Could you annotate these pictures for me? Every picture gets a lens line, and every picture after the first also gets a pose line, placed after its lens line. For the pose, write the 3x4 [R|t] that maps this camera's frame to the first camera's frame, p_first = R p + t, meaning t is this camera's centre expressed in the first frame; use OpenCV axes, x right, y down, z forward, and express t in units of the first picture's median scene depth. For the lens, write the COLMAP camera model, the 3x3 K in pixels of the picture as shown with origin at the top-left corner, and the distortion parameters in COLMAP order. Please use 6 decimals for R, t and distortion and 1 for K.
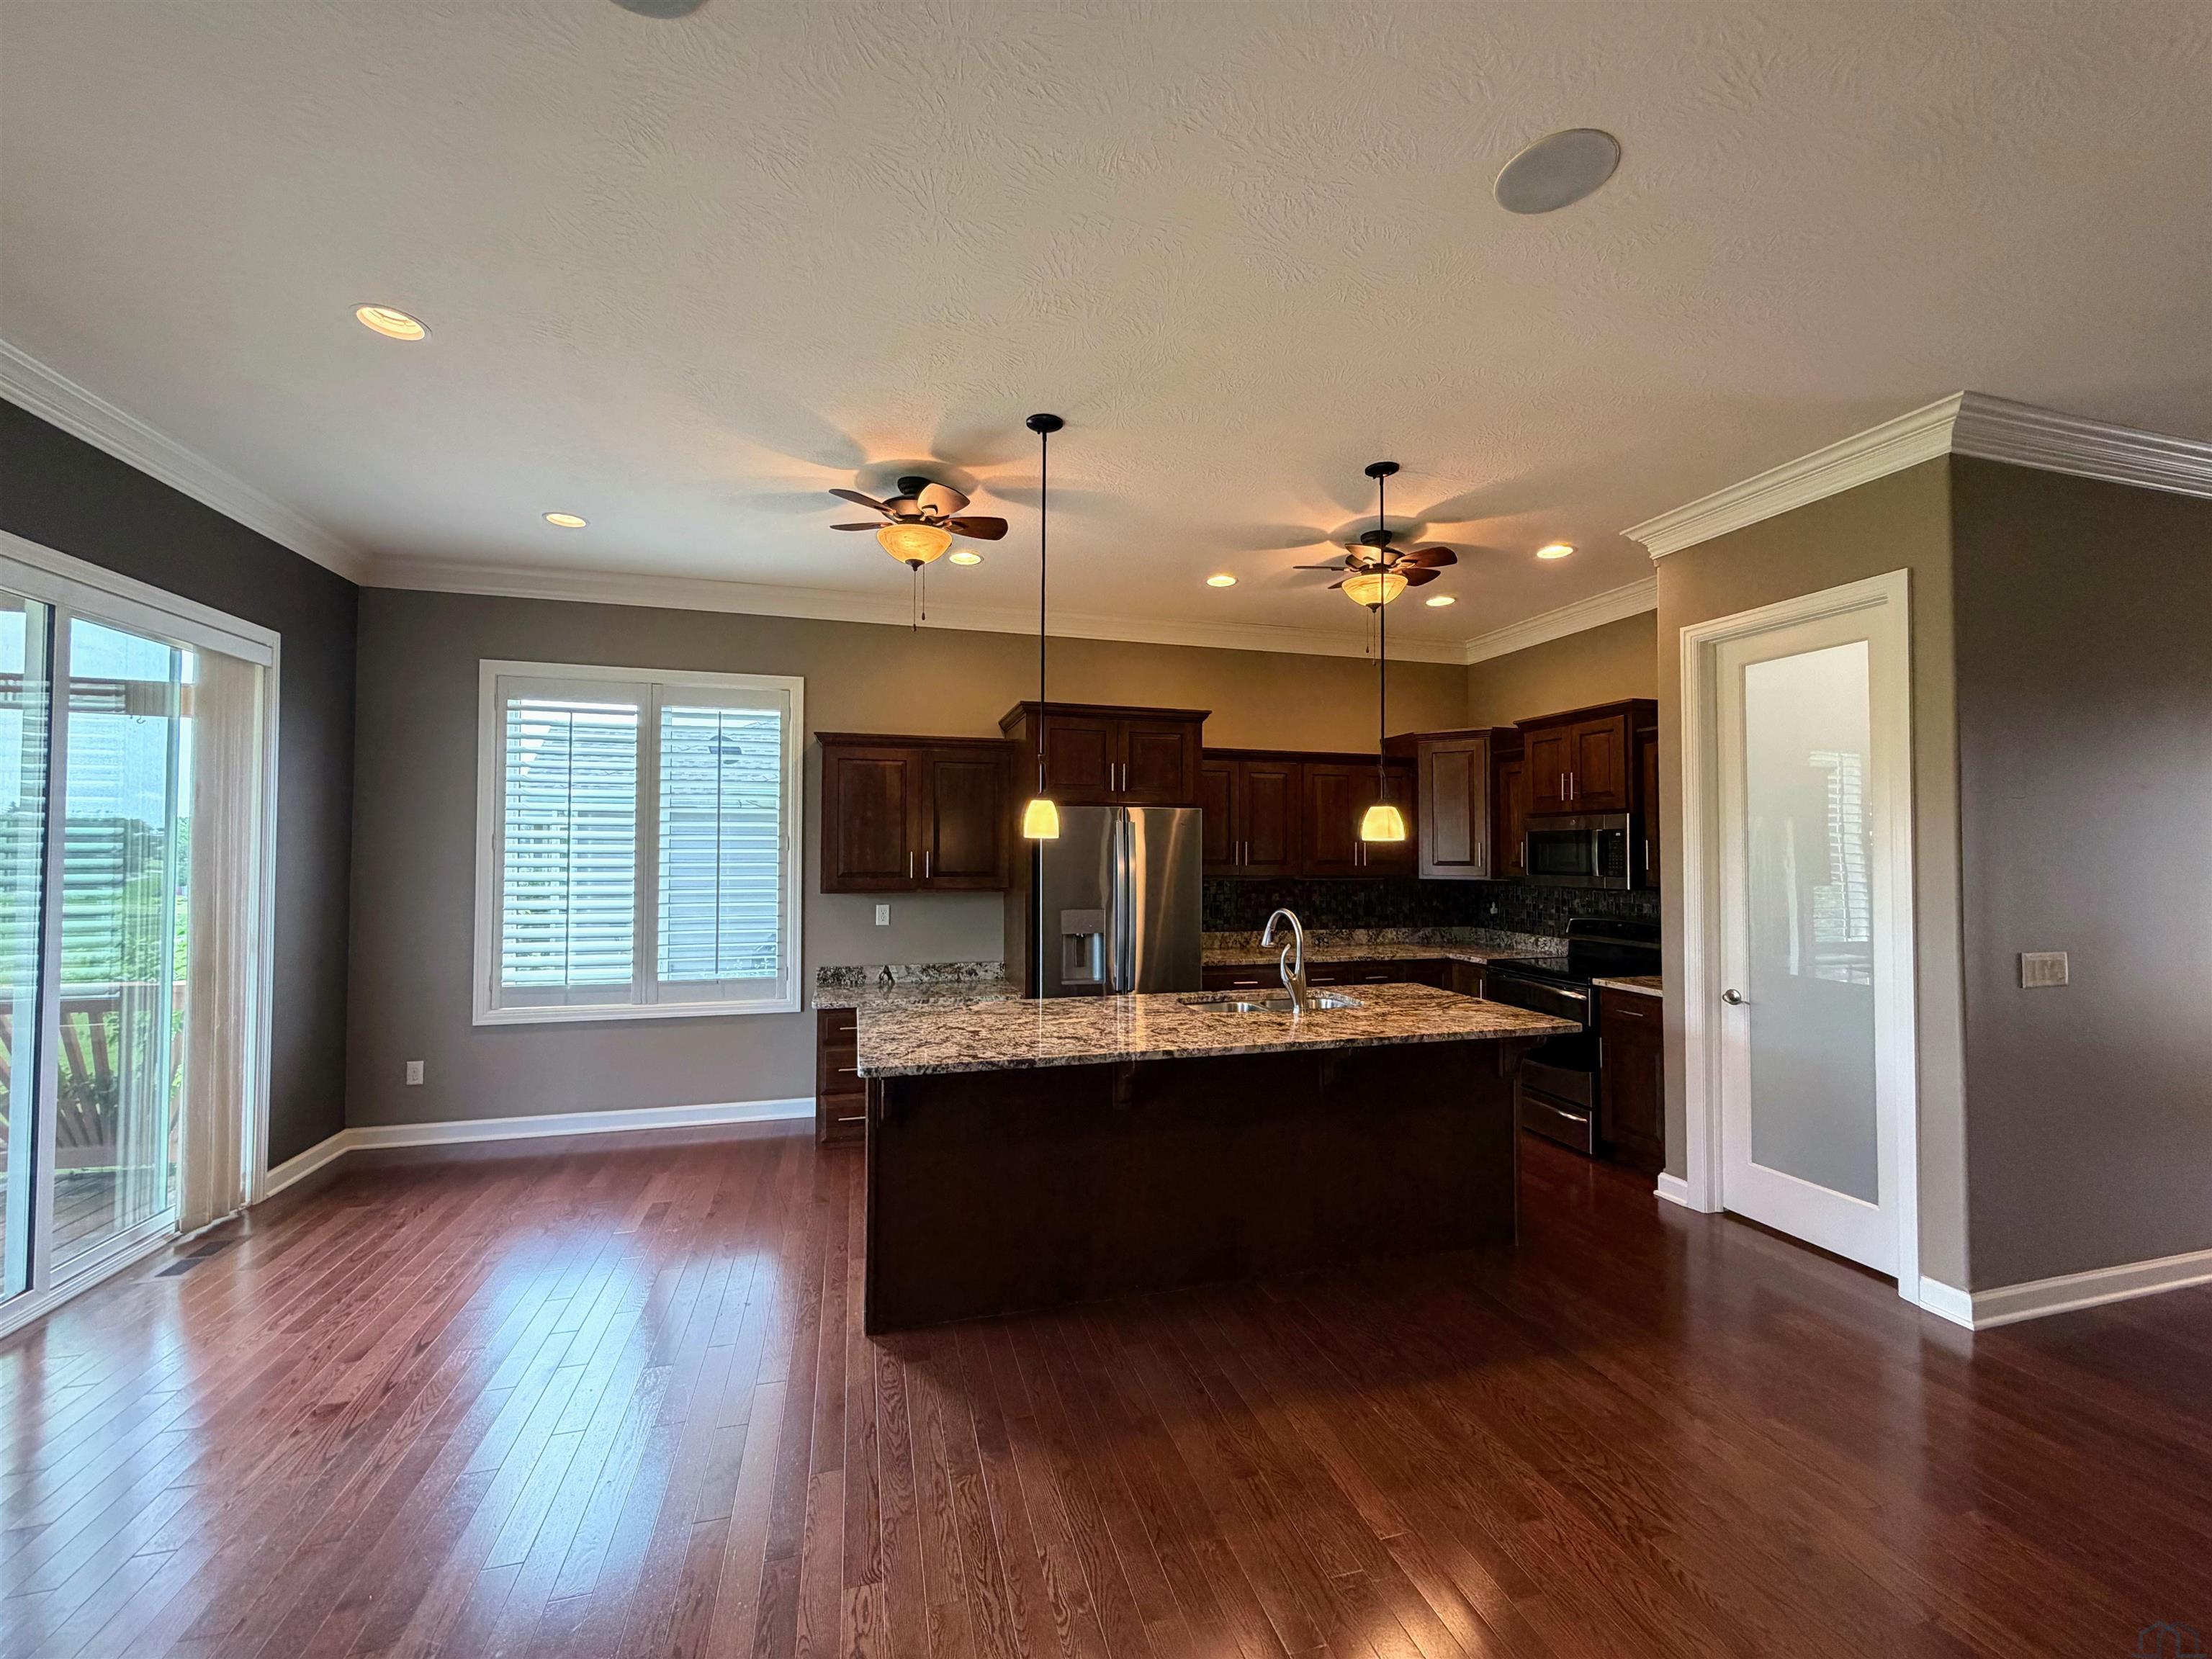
lens RADIAL K [[886.0, 0, 1103.1], [0, 886.0, 819.2], [0, 0, 1]] dist [-0.002962, 0.000097]
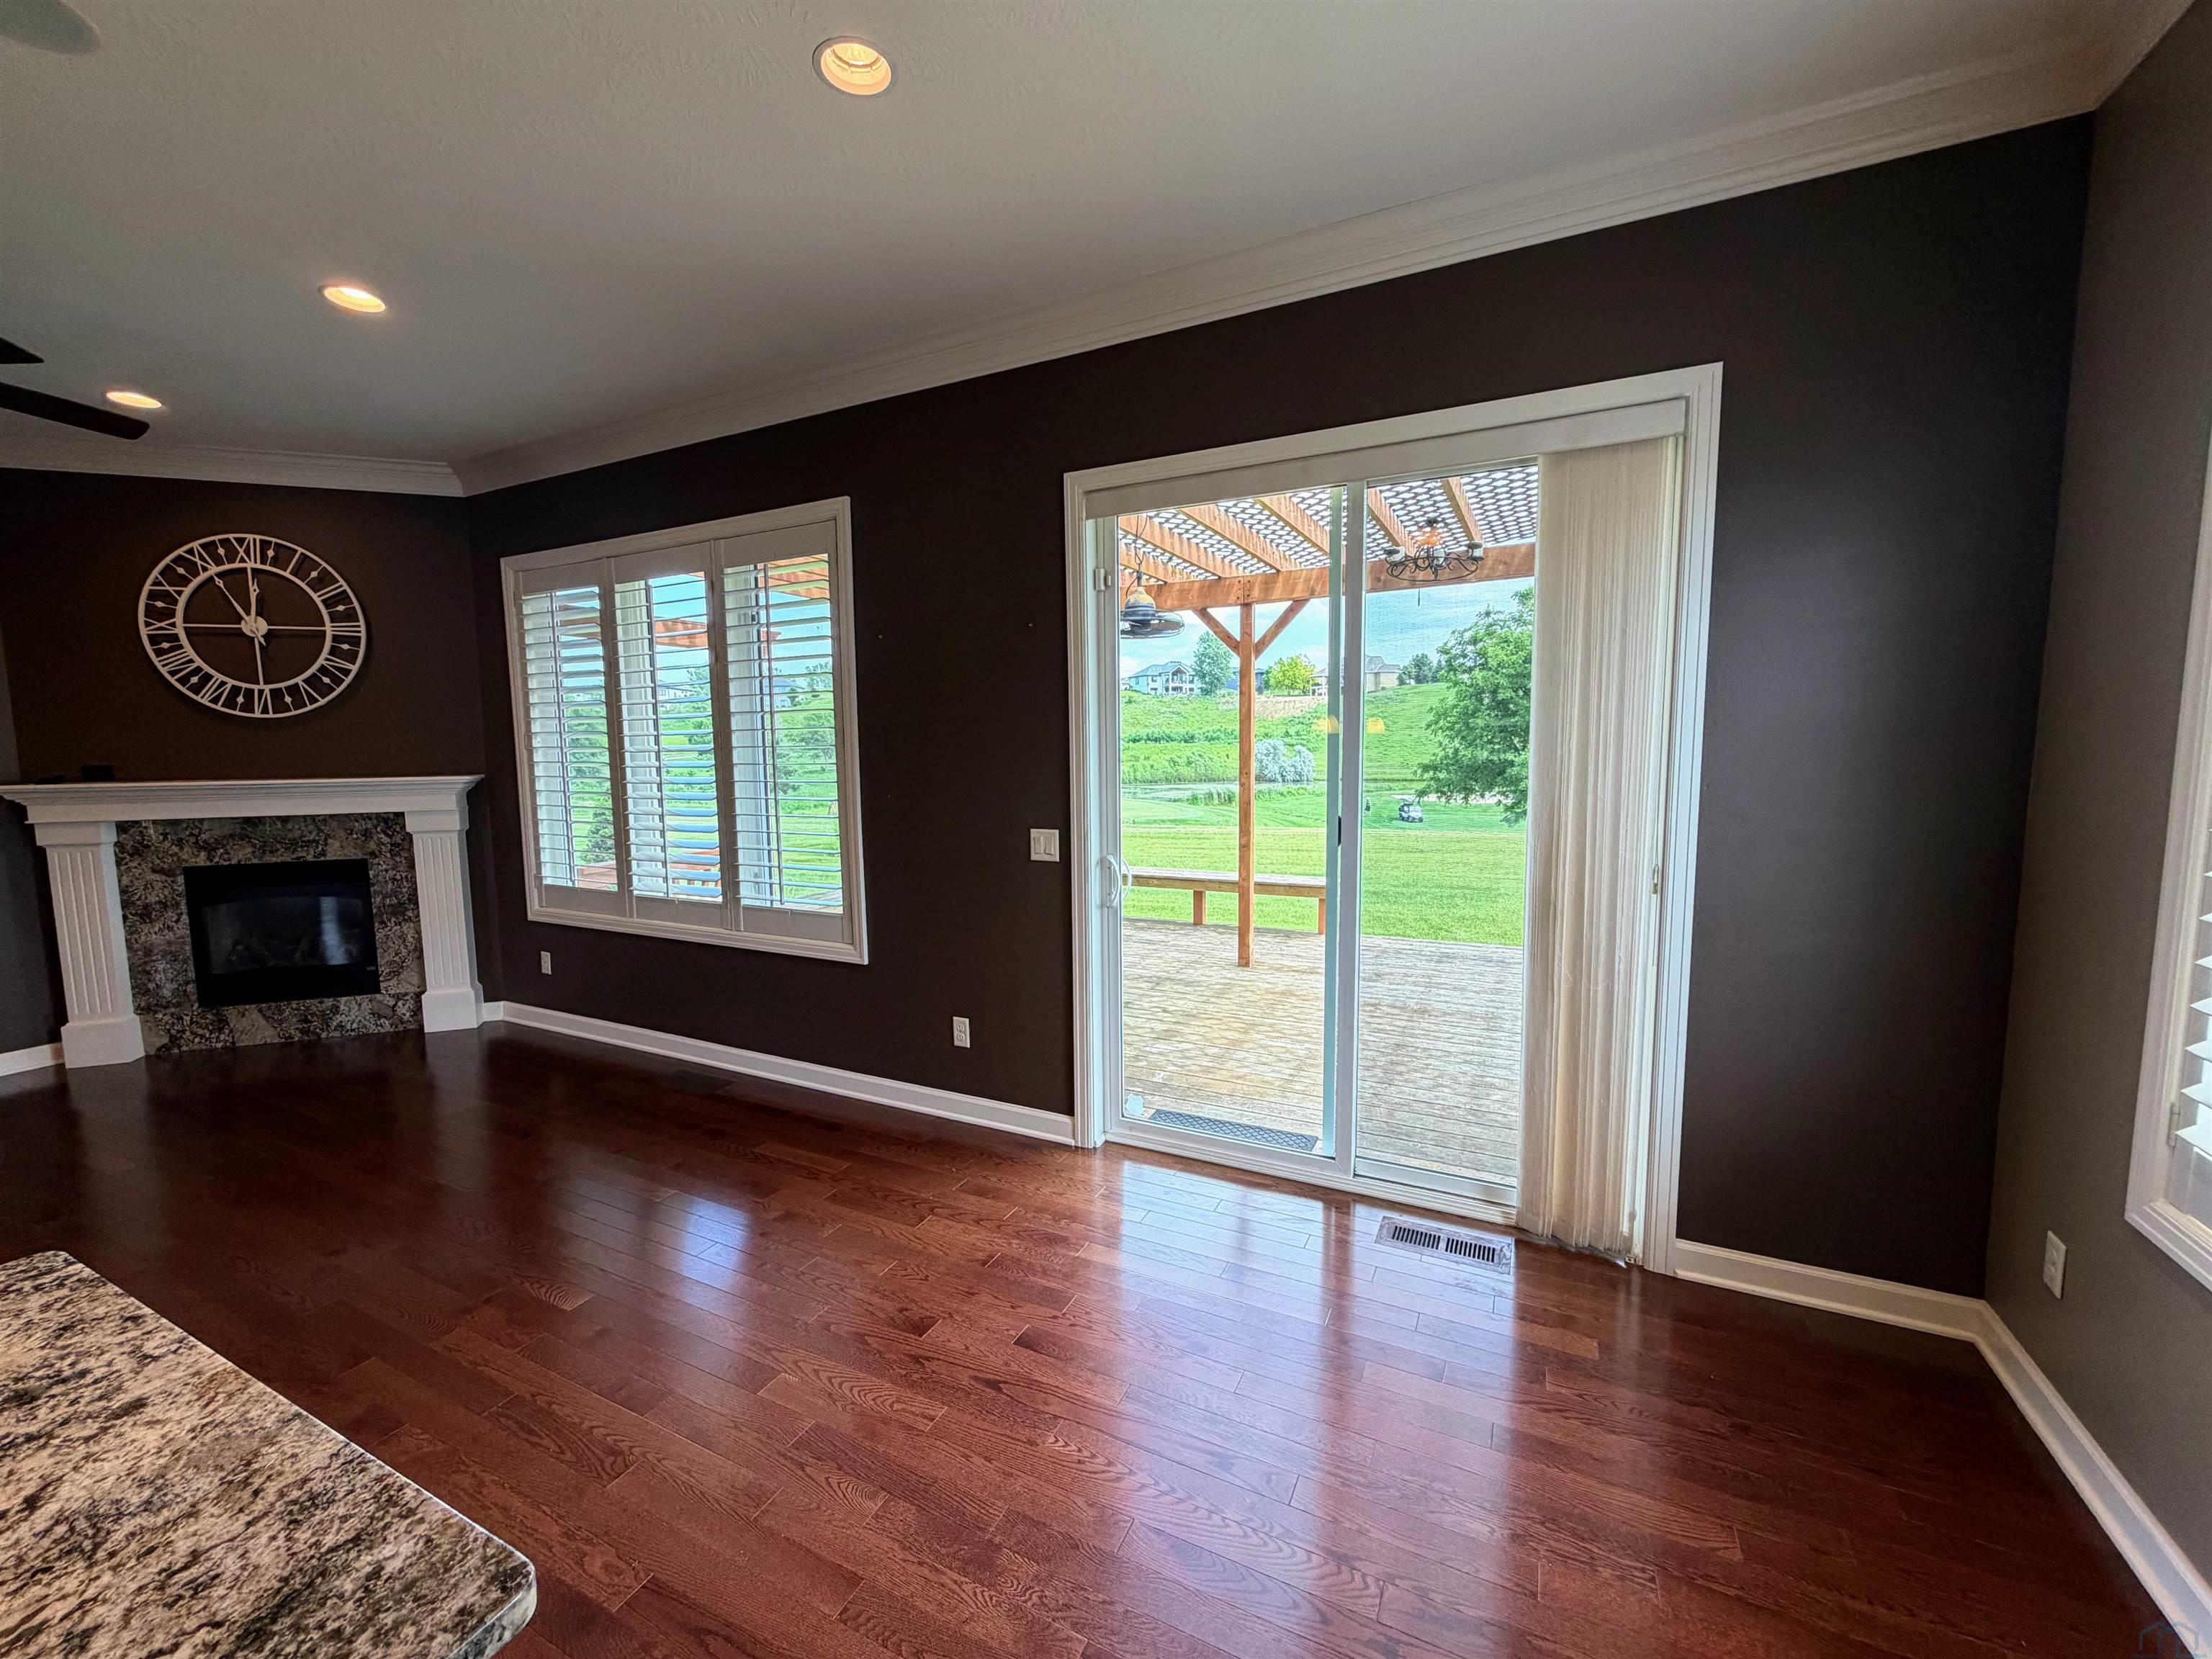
lens RADIAL K [[886.0, 0, 1106.4], [0, 886.0, 838.1], [0, 0, 1]] dist [-0.002962, 0.000097]
pose [[-0.677841, 0.073131, -0.731562, -0.209511], [0.021665, 0.996595, 0.079551, 0.046773], [0.734889, 0.038074, -0.677118, 1.126863]]
